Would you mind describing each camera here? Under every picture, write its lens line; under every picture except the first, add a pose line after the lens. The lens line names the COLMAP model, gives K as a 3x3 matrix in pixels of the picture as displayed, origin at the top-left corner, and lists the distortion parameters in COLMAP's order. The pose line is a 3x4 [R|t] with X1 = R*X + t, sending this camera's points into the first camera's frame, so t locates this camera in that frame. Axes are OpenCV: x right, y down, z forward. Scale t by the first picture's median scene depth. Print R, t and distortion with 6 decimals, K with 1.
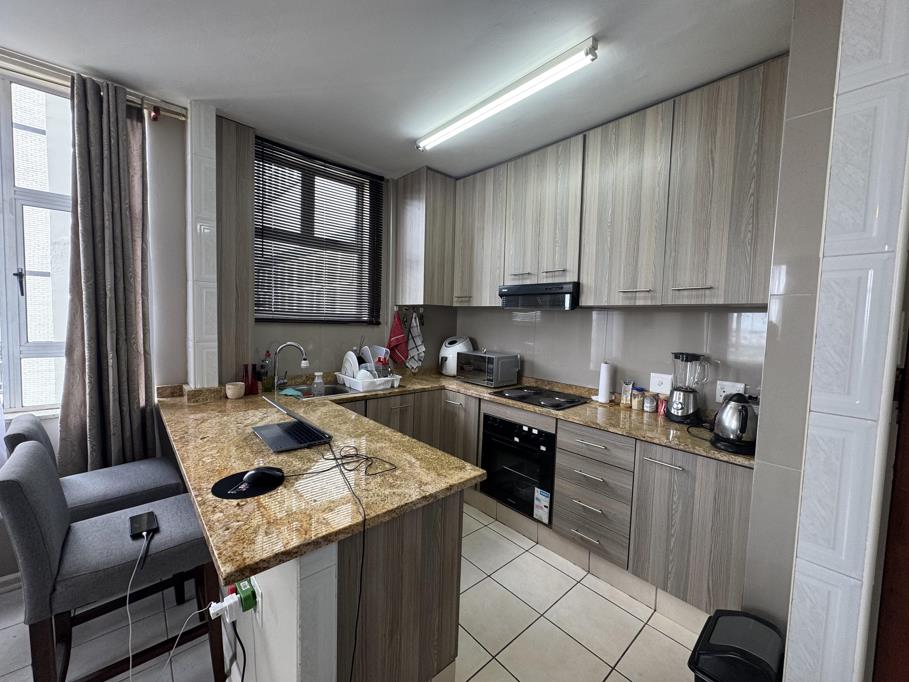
lens RADIAL K [[360.3, 0, 454.9], [0, 360.3, 340.8], [0, 0, 1]] dist [-0.003184, 0.000821]
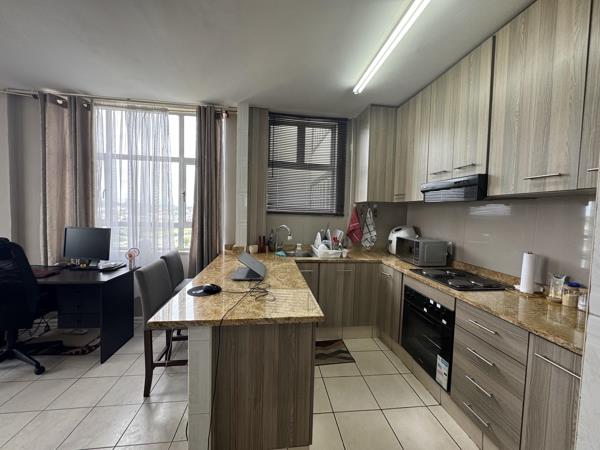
lens RADIAL K [[237.8, 0, 300.6], [0, 237.8, 224.9], [0, 0, 1]] dist [-0.003184, 0.000821]
pose [[0.822768, 0.022536, -0.567930, 0.276182], [-0.037940, 0.999163, -0.015318, 0.018480], [0.567109, 0.034150, 0.822934, 0.103837]]
